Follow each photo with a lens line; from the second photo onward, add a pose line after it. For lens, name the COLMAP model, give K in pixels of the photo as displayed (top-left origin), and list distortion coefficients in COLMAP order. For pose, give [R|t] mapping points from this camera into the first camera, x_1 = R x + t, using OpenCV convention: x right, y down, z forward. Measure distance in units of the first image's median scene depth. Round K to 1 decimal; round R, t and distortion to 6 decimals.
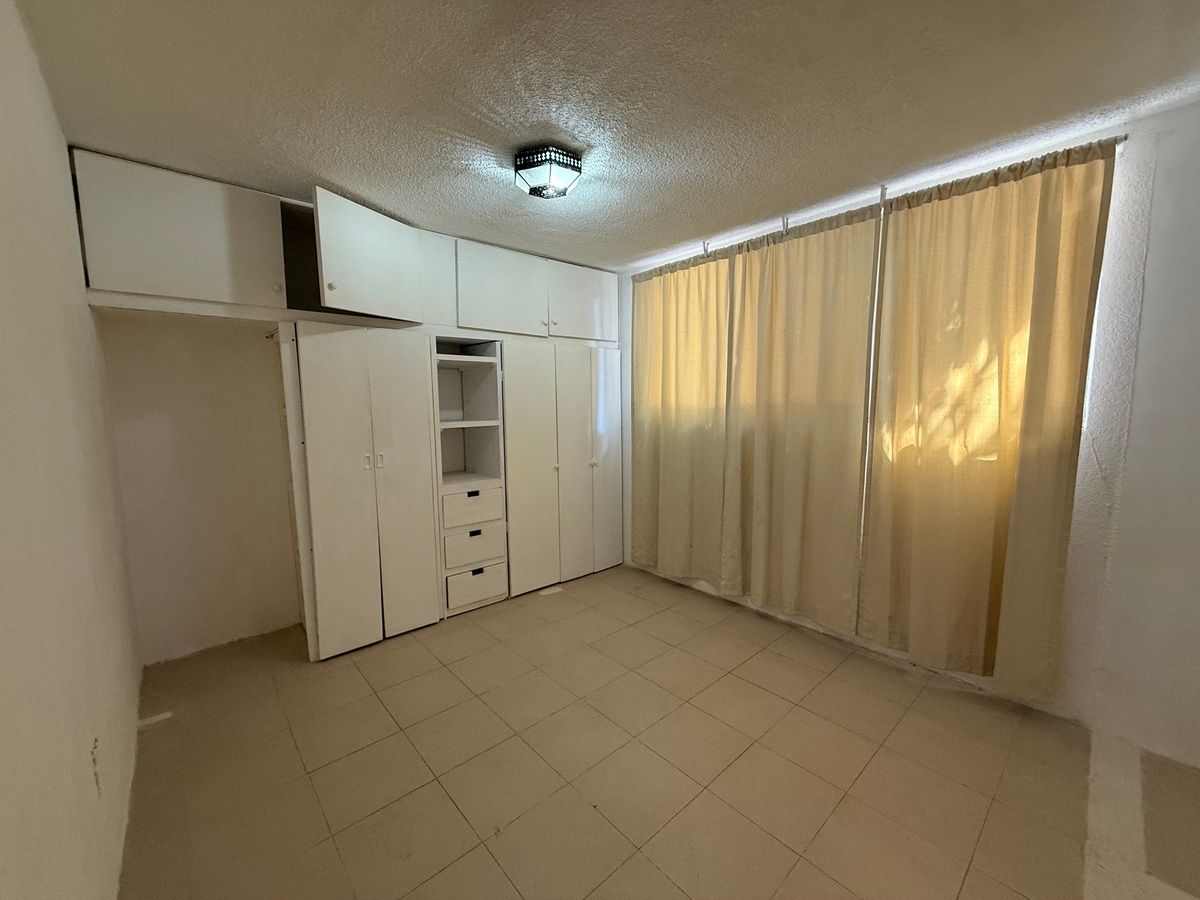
lens RADIAL K [[480.6, 0, 598.0], [0, 480.6, 449.8], [0, 0, 1]] dist [0.003297, -0.000782]
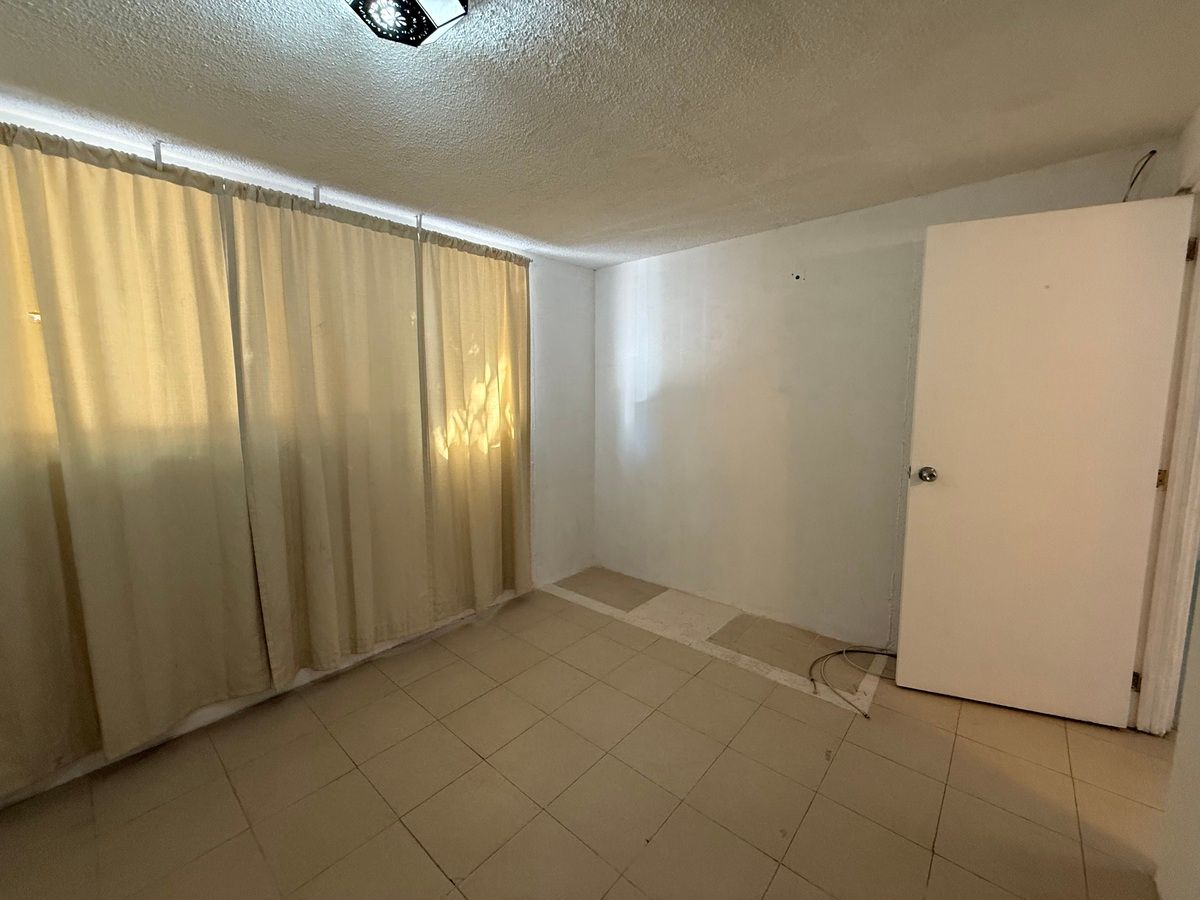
lens RADIAL K [[480.6, 0, 593.2], [0, 480.6, 451.1], [0, 0, 1]] dist [0.003297, -0.000782]
pose [[-0.112874, -0.107645, 0.987761, -0.604094], [0.117432, 0.985701, 0.120840, -0.097876], [-0.986645, 0.129634, -0.098619, 0.785382]]
